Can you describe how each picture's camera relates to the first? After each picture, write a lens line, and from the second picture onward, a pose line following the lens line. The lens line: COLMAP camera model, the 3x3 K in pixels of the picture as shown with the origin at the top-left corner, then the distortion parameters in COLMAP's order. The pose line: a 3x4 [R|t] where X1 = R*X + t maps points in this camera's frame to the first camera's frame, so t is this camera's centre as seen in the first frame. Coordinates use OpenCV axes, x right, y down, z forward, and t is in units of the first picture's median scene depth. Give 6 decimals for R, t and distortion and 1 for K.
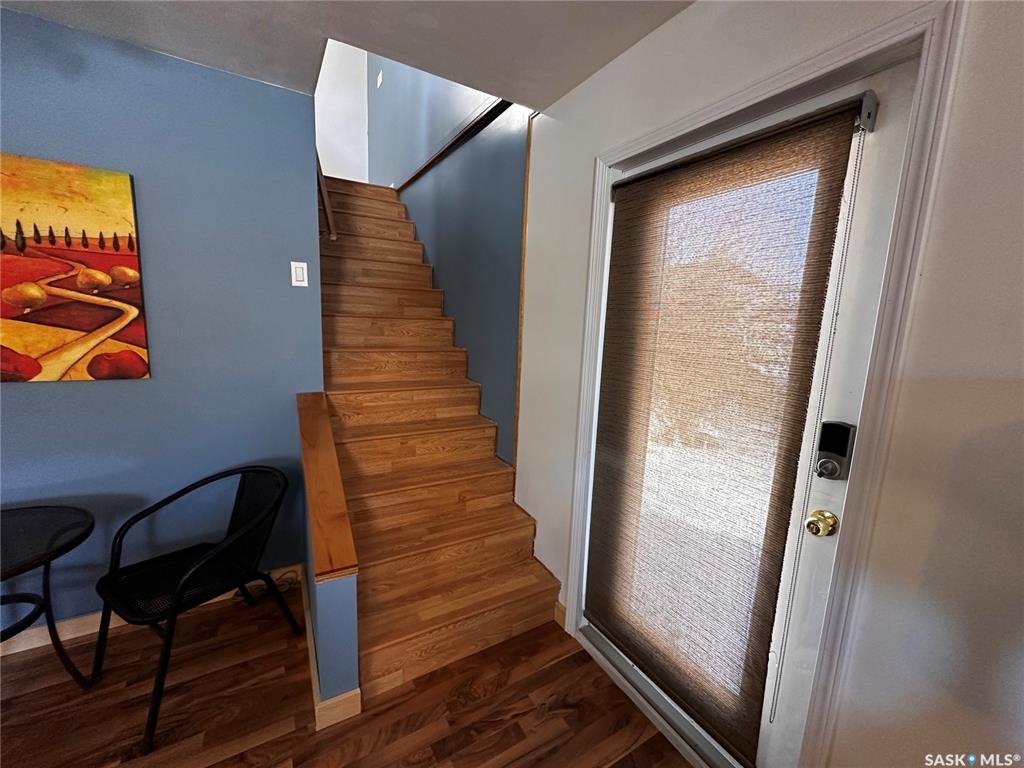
lens RADIAL K [[408.6, 0, 512.0], [0, 408.6, 384.0], [0, 0, 1]] dist [-0.000973, 0.000262]
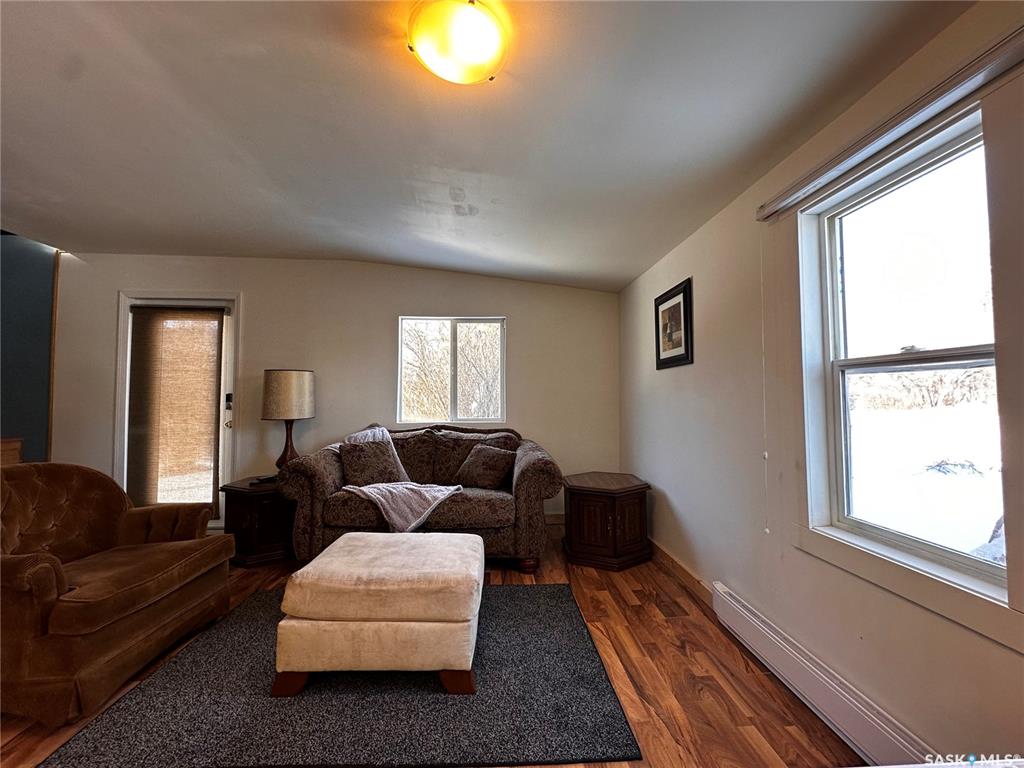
lens RADIAL K [[408.6, 0, 512.0], [0, 408.6, 384.0], [0, 0, 1]] dist [-0.000973, 0.000262]
pose [[0.461668, -0.010145, 0.886995, -0.731204], [0.151277, 0.986187, -0.067458, 0.379046], [-0.874059, 0.165325, 0.456825, -1.669214]]
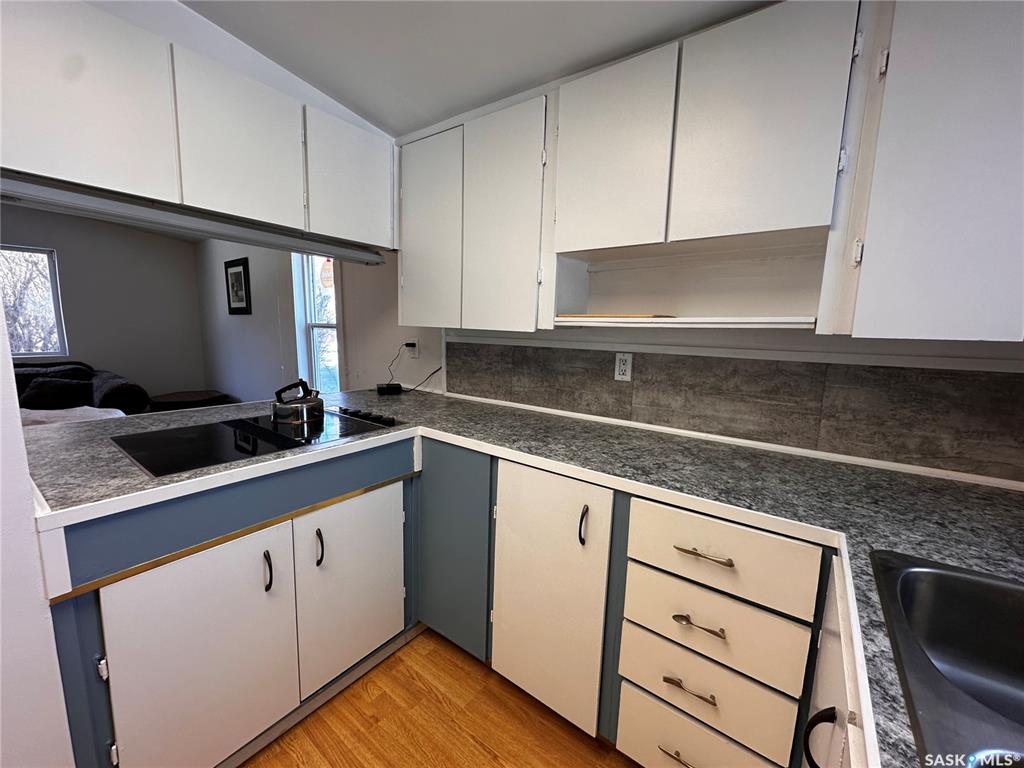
lens RADIAL K [[408.6, 0, 512.0], [0, 408.6, 384.0], [0, 0, 1]] dist [-0.000973, 0.000262]
pose [[-0.382631, -0.179653, 0.906266, -1.832735], [0.098484, 0.967392, 0.233351, 0.294877], [-0.918637, 0.178540, -0.352461, -2.040039]]
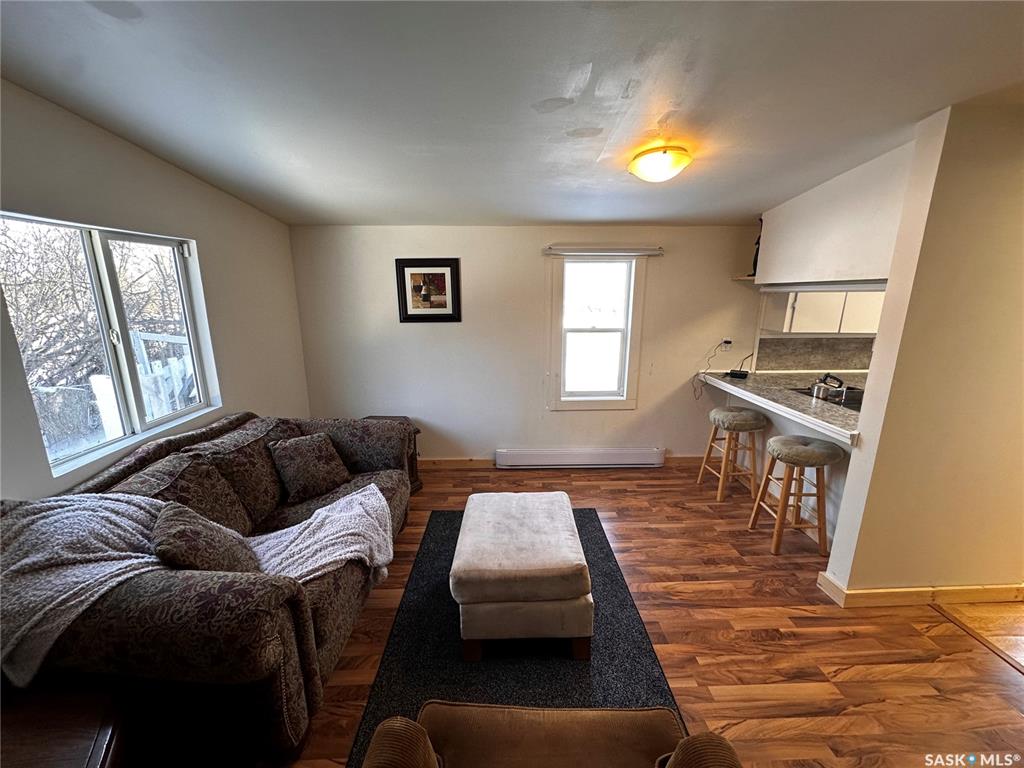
lens RADIAL K [[408.6, 0, 512.0], [0, 408.6, 384.0], [0, 0, 1]] dist [-0.000973, 0.000262]
pose [[-0.875077, -0.147907, 0.460829, -0.380255], [0.036041, 0.929600, 0.366804, -0.143396], [-0.482639, 0.337591, -0.808141, 0.049888]]
